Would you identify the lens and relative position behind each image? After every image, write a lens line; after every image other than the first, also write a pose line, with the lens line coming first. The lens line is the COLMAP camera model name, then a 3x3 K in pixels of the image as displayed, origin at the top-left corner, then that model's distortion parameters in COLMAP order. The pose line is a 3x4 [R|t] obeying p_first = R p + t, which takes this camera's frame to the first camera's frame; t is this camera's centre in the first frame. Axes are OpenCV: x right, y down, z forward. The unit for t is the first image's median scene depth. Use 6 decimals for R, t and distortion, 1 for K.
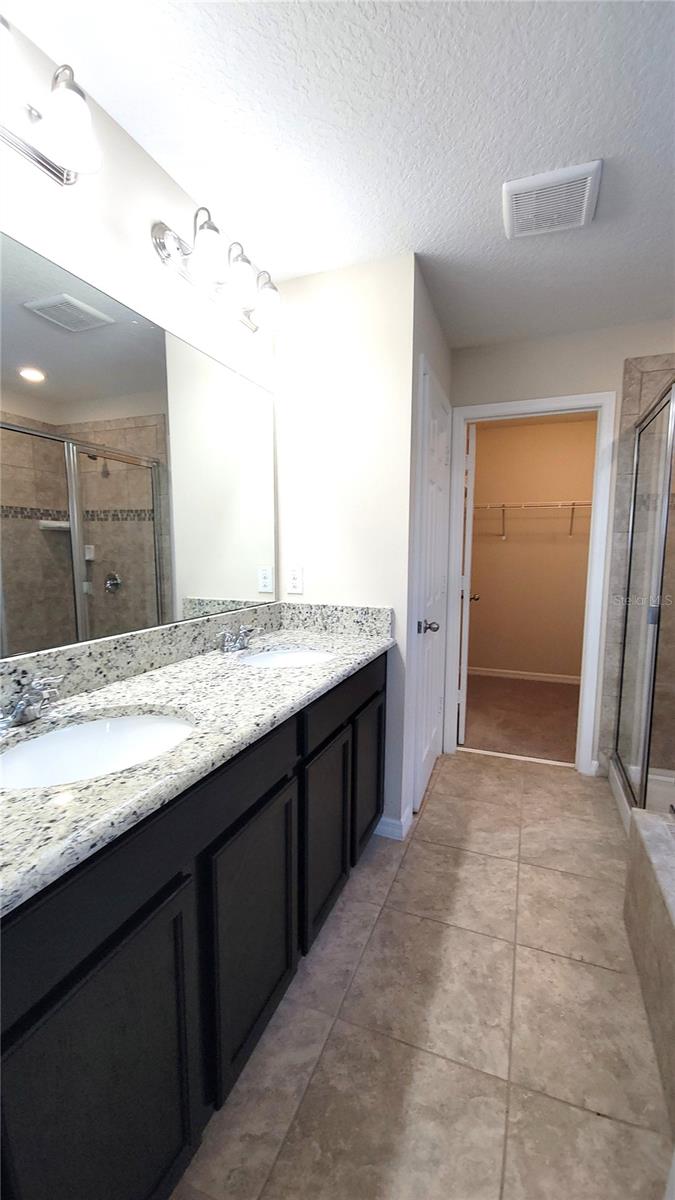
lens RADIAL K [[485.5, 0, 340.2], [0, 485.5, 607.6], [0, 0, 1]] dist [0.021047, -0.015774]
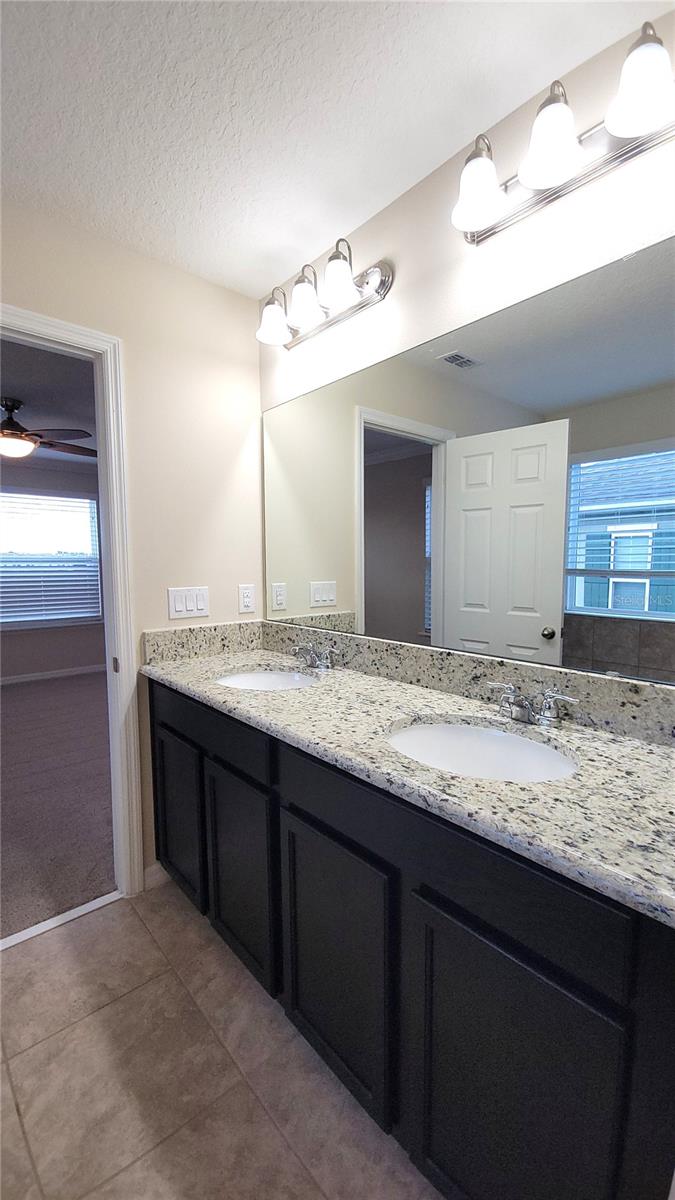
lens RADIAL K [[485.5, 0, 340.2], [0, 485.5, 607.6], [0, 0, 1]] dist [0.021047, -0.015774]
pose [[-0.459645, 0.081526, -0.884353, 0.618739], [-0.105177, 0.983773, 0.145357, -0.175379], [0.881853, 0.159827, -0.443611, 1.357081]]
